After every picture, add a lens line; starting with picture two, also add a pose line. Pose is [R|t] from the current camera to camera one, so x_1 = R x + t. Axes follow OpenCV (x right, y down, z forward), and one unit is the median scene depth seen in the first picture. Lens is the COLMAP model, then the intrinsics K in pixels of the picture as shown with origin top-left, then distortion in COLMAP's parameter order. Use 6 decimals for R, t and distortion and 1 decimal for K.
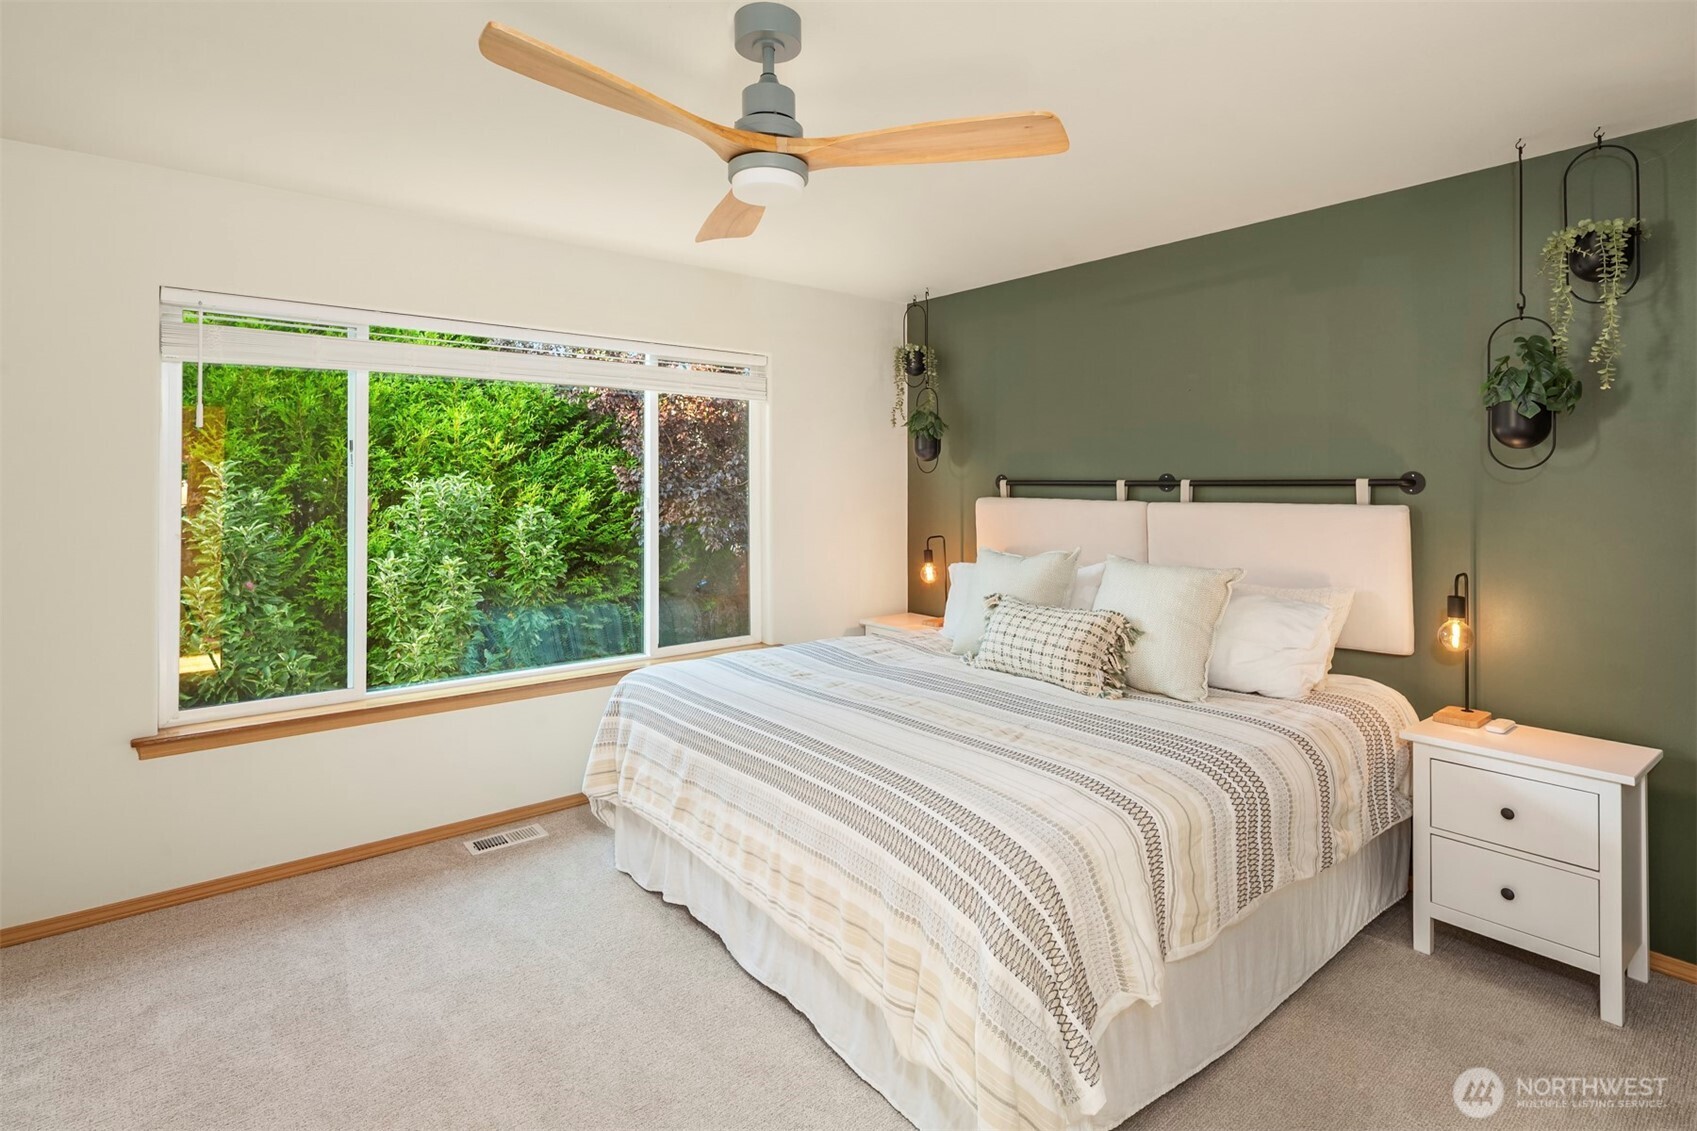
lens RADIAL K [[838.3, 0, 848.0], [0, 838.3, 468.2], [0, 0, 1]] dist [0.003072, 0.000347]
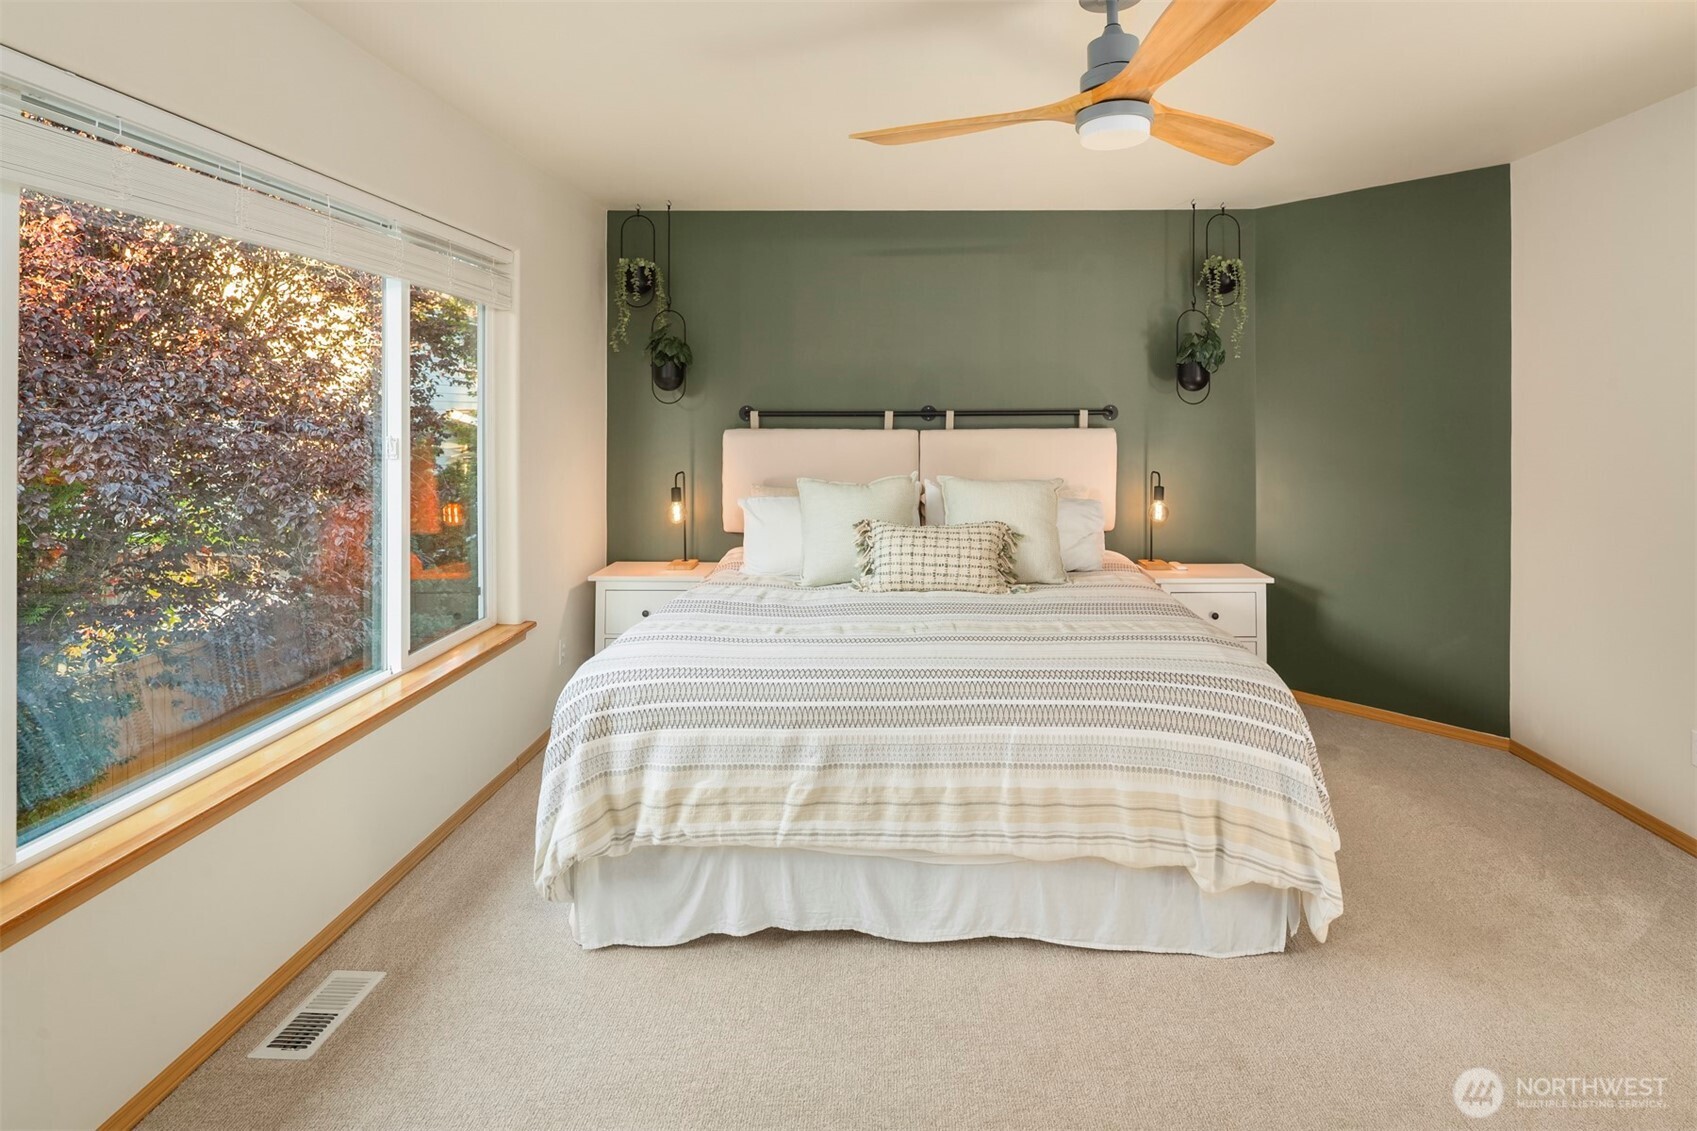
lens RADIAL K [[838.5, 0, 895.8], [0, 838.5, 405.5], [0, 0, 1]] dist [-0.003461, -0.001265]
pose [[0.643016, 0.005060, 0.765836, -0.623744], [-0.008732, 0.999962, 0.000725, 0.006772], [-0.765803, -0.007154, 0.643035, 0.319681]]
